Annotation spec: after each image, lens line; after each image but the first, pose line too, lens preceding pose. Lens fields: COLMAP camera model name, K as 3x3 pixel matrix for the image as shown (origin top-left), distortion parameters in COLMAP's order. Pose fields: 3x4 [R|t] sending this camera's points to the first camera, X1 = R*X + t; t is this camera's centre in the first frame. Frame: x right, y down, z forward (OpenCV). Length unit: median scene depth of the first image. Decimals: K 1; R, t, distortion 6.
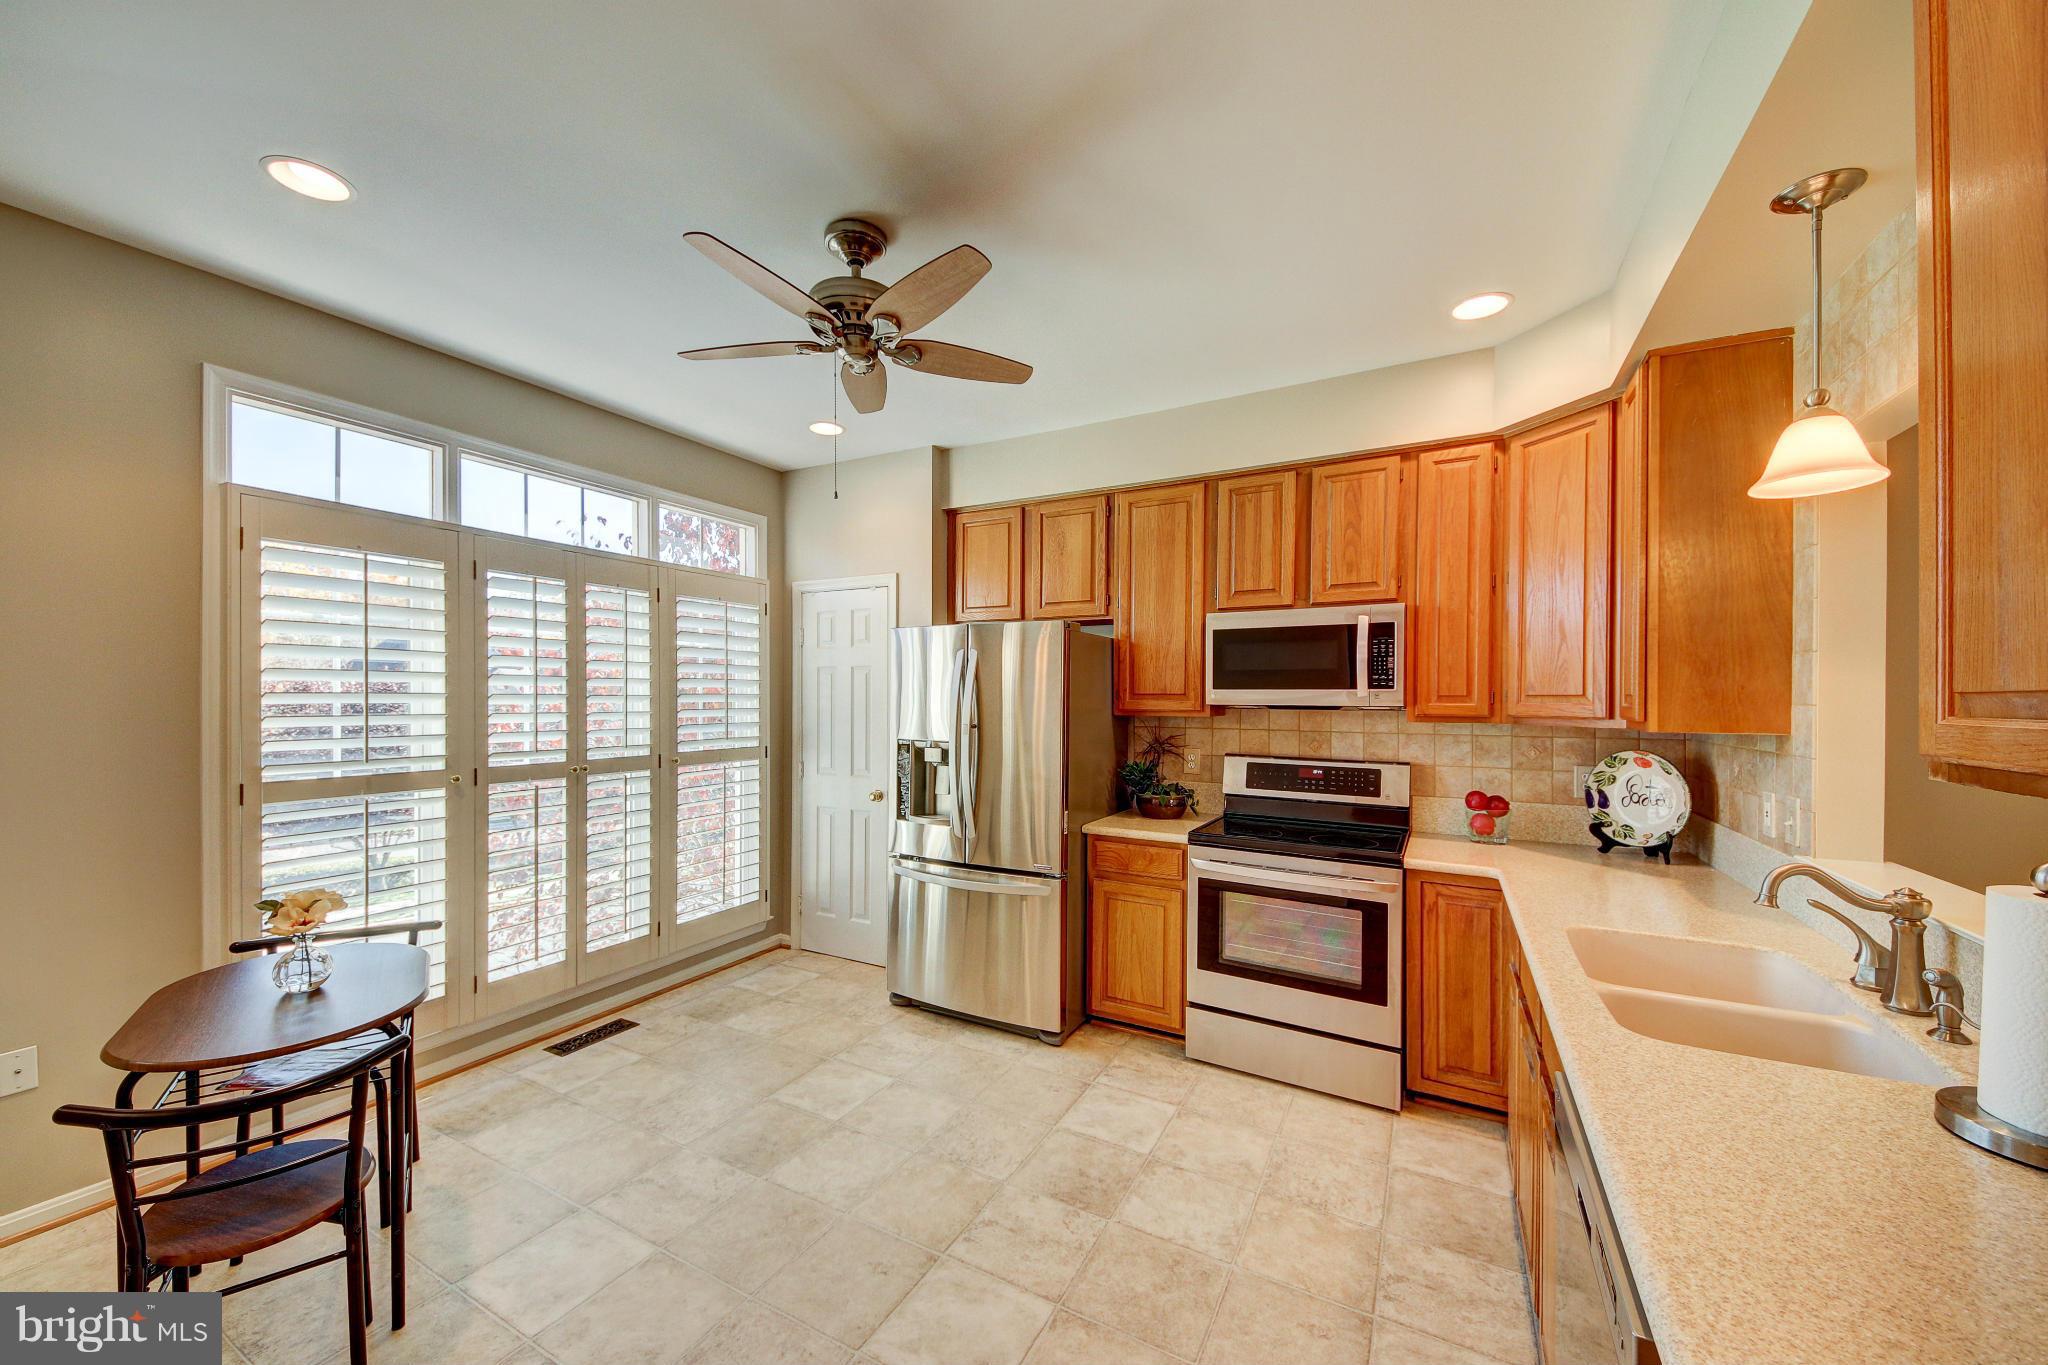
lens RADIAL K [[759.7, 0, 1016.6], [0, 759.7, 697.7], [0, 0, 1]] dist [0.055249, -0.023690]
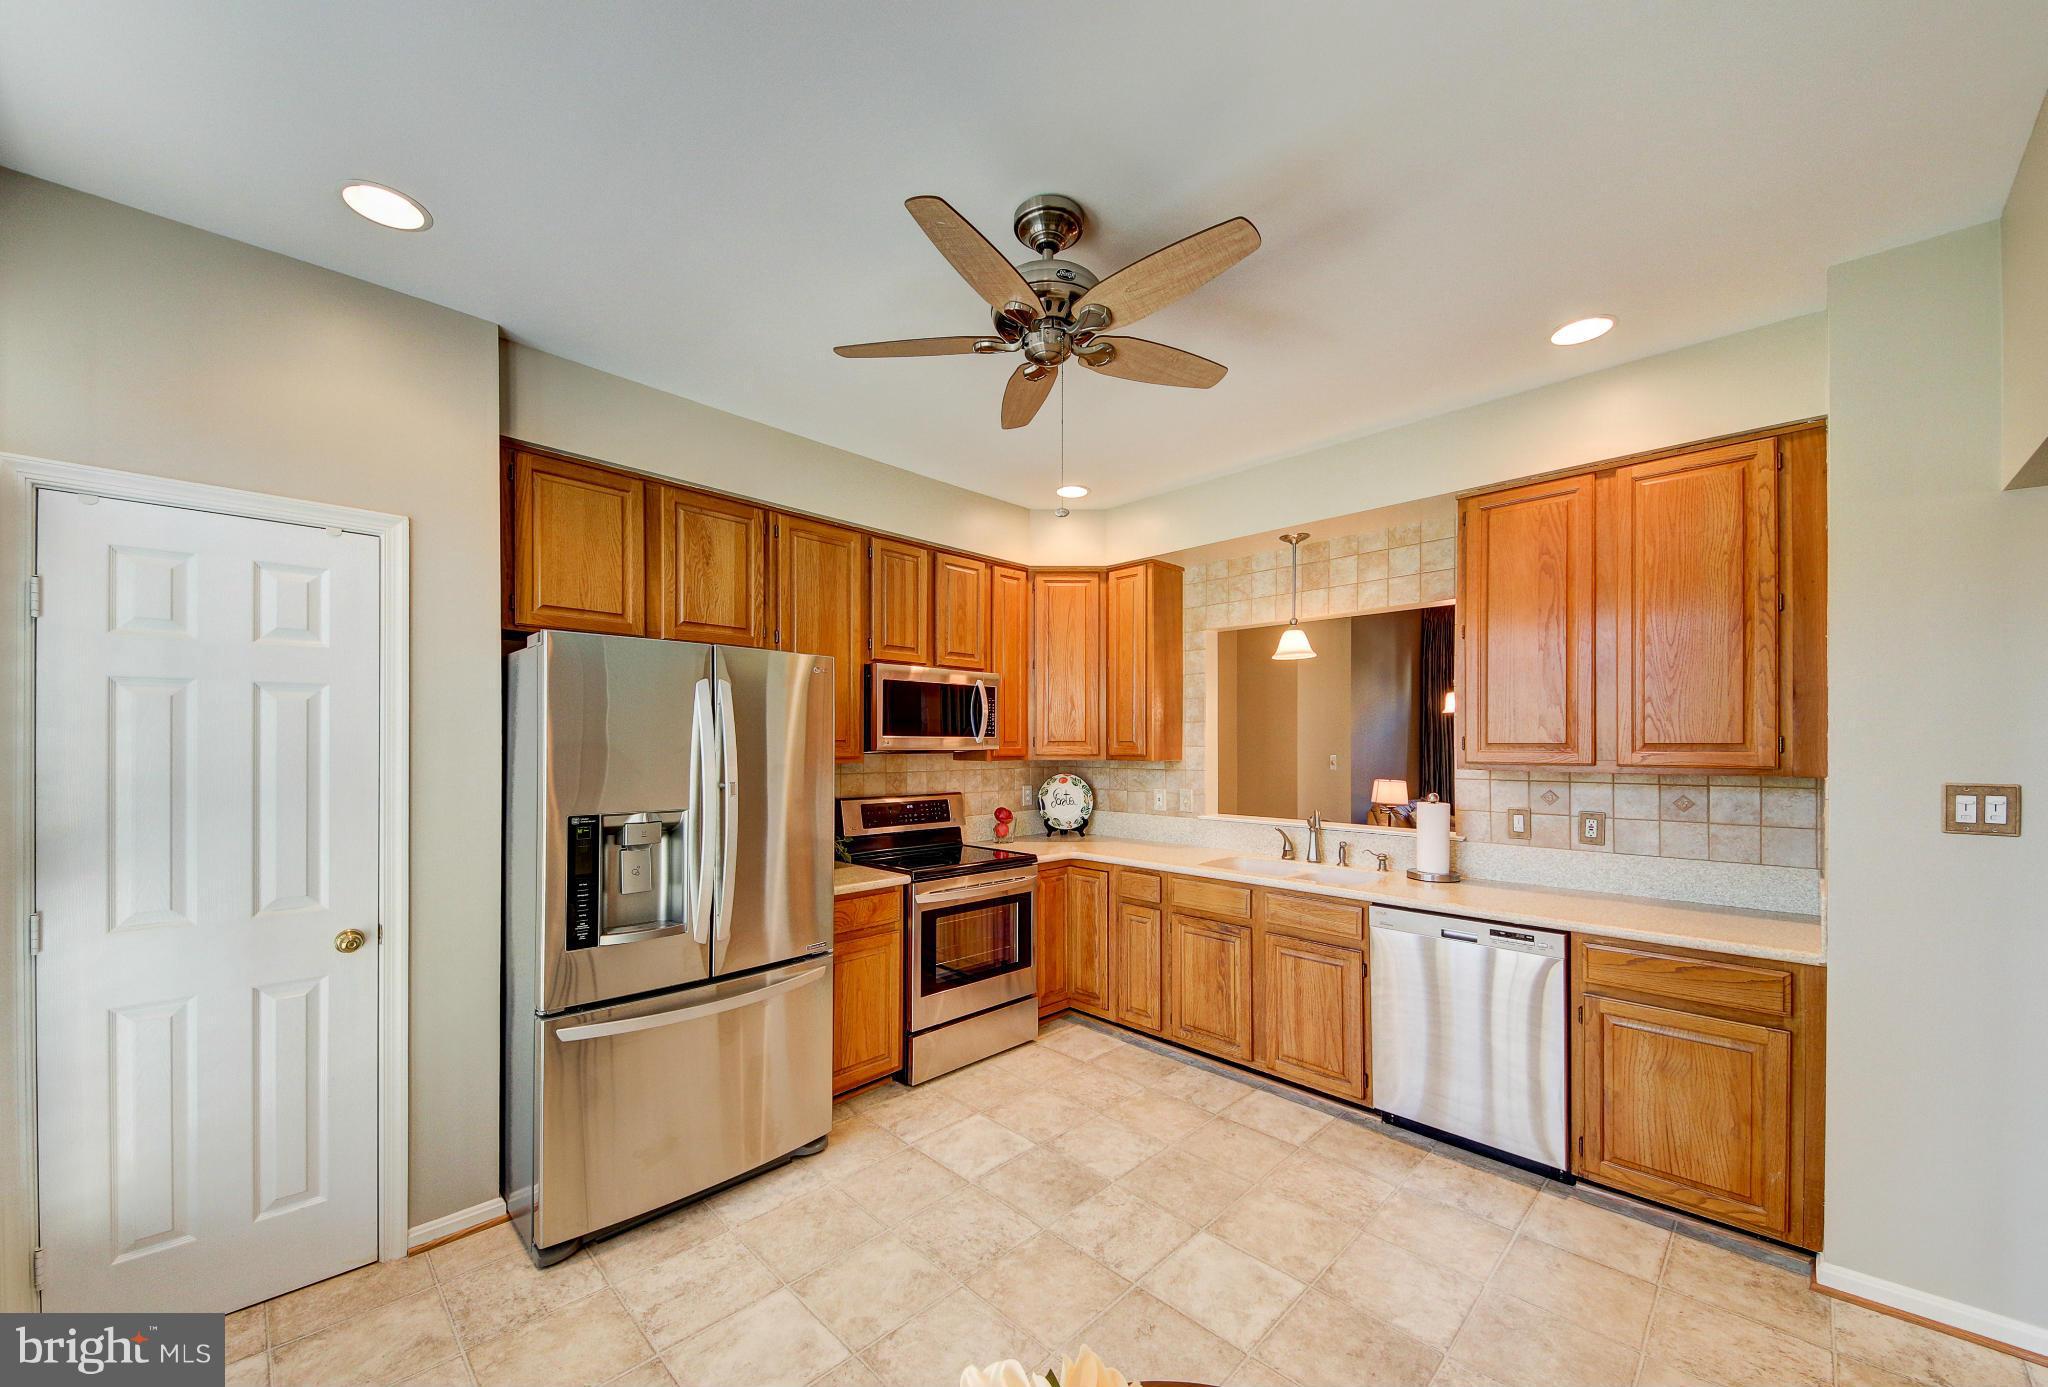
lens RADIAL K [[757.0, 0, 1018.7], [0, 757.0, 733.7], [0, 0, 1]] dist [0.026031, -0.000008]
pose [[0.280640, 0.003296, 0.959807, -0.735958], [-0.003382, 0.999991, -0.002445, -0.013635], [-0.959807, -0.002560, 0.280649, 0.562637]]
